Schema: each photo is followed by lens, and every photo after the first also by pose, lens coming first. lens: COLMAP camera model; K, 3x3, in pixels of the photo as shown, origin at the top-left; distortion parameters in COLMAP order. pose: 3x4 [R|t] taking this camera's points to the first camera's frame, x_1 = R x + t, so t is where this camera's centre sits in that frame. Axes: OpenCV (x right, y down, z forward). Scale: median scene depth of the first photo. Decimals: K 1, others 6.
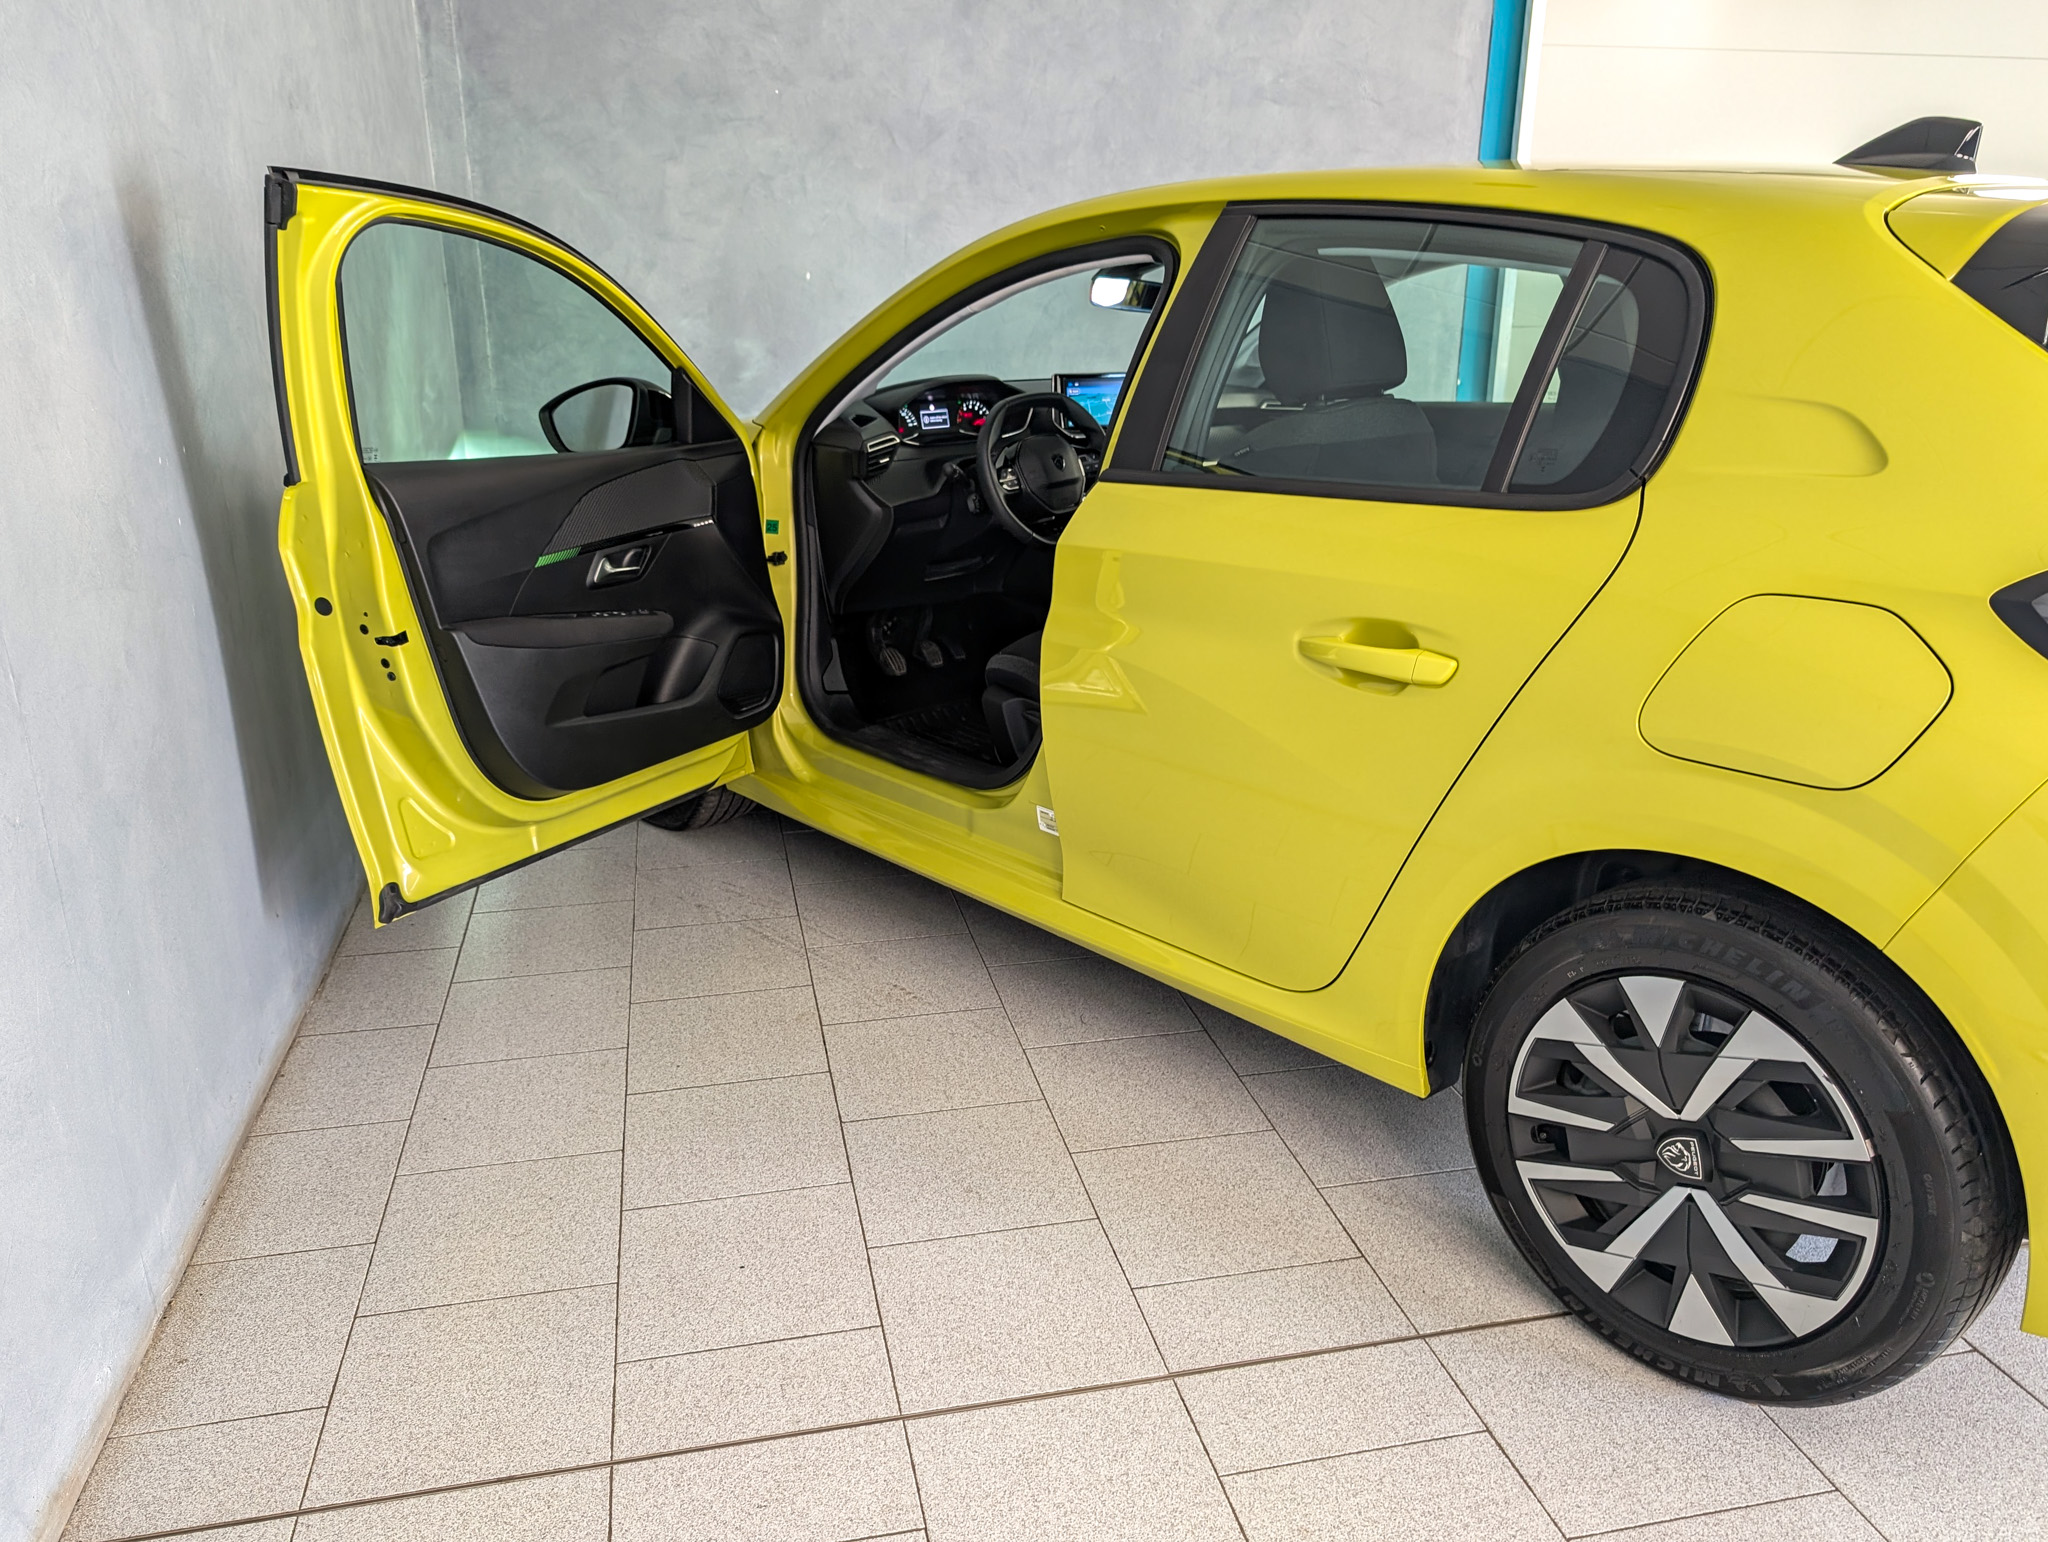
lens RADIAL K [[1571.4, 0, 1029.5], [0, 1571.4, 802.6], [0, 0, 1]] dist [0.021111, -0.028184]
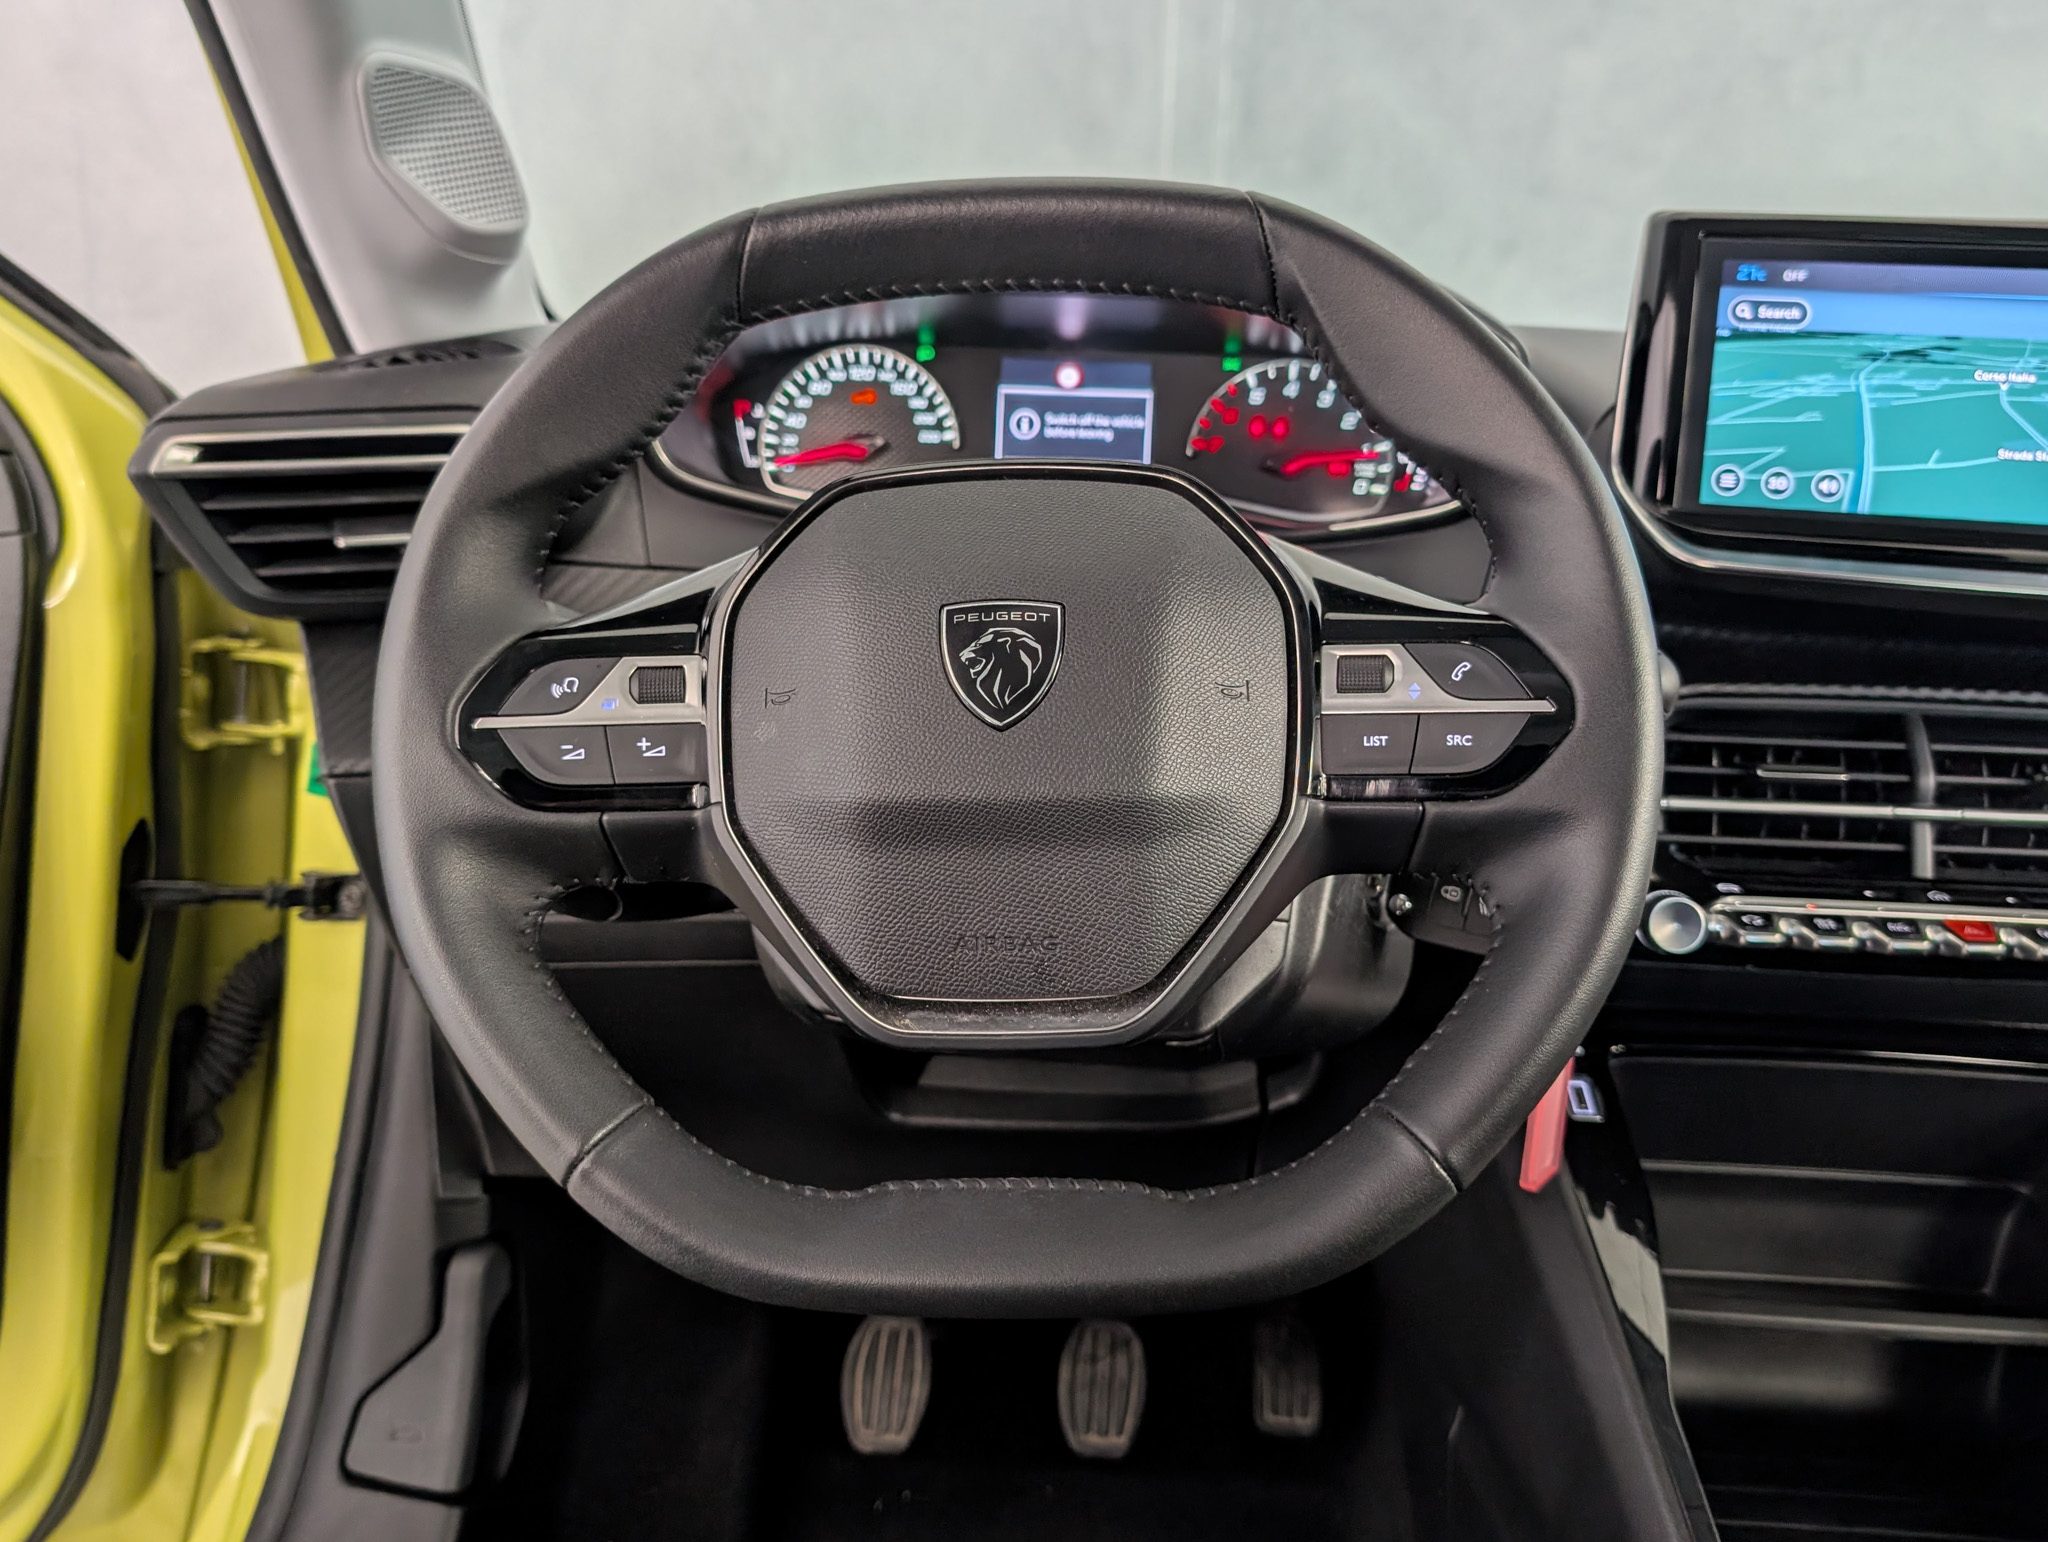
lens RADIAL K [[1778.4, 0, 1037.7], [0, 1778.4, 721.8], [0, 0, 1]] dist [0.030910, -0.062438]
pose [[0.713480, 0.149810, -0.684474, 0.113083], [-0.262076, 0.963028, -0.062405, -0.187973], [0.649818, 0.223909, 0.726362, 0.828979]]
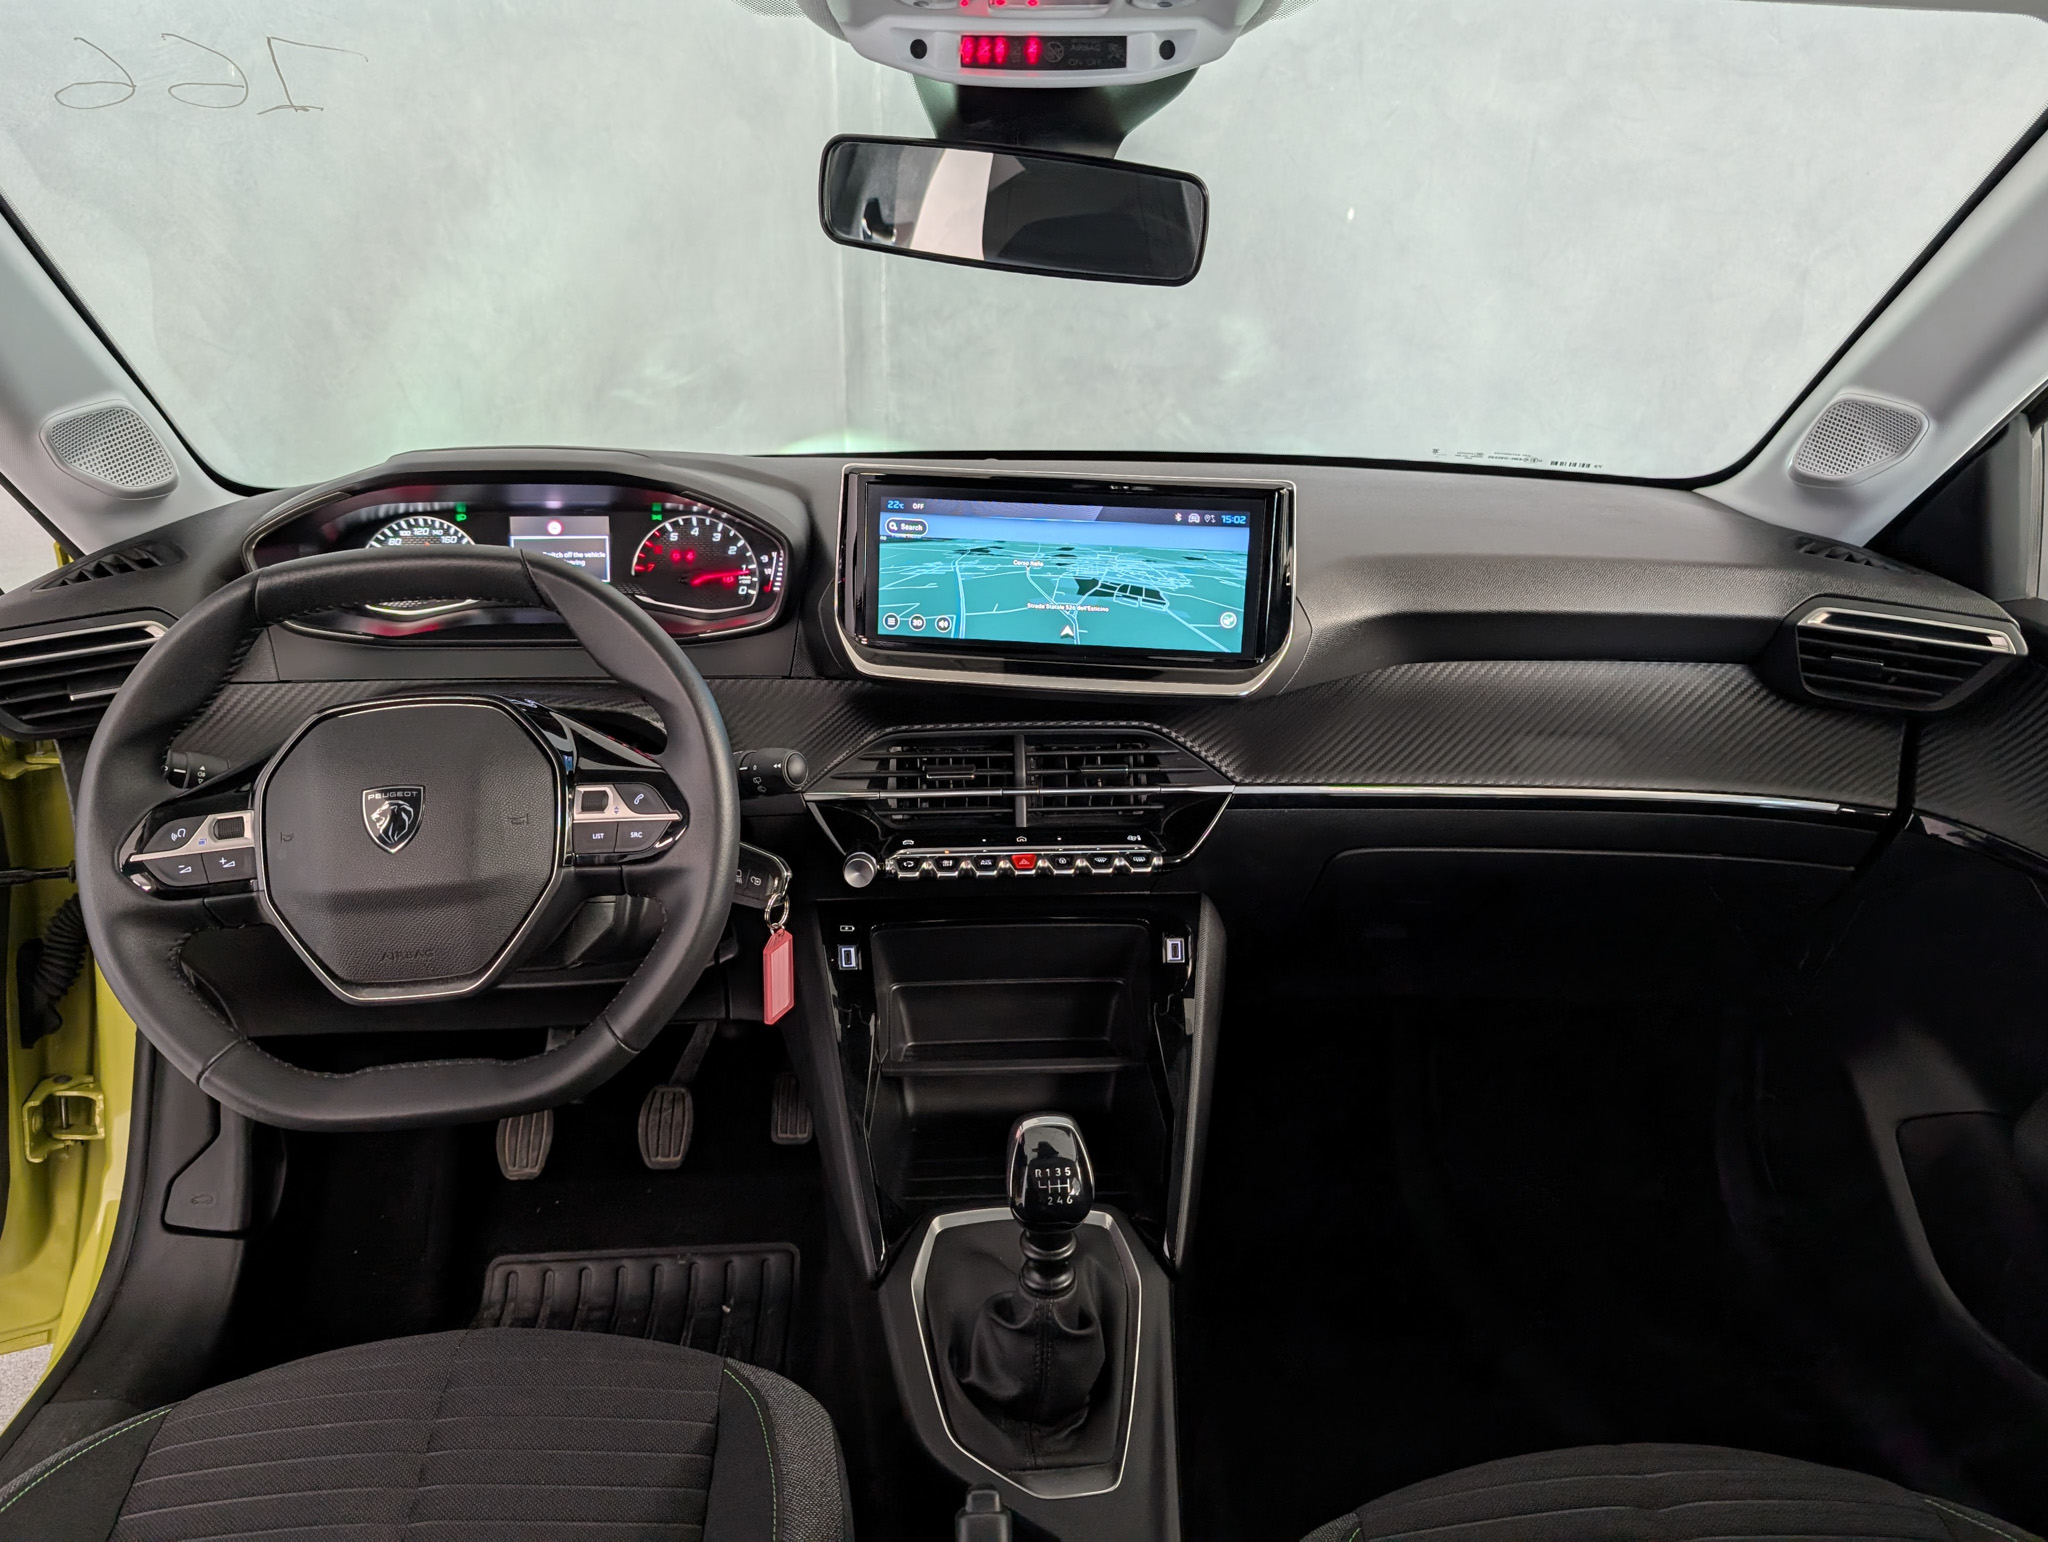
lens RADIAL K [[1571.4, 0, 1043.1], [0, 1571.4, 712.6], [0, 0, 1]] dist [0.021111, -0.028184]
pose [[0.793975, 0.186312, -0.578698, 0.235995], [-0.205673, 0.978074, 0.032707, -0.244970], [0.572103, 0.093054, 0.814886, 0.781623]]
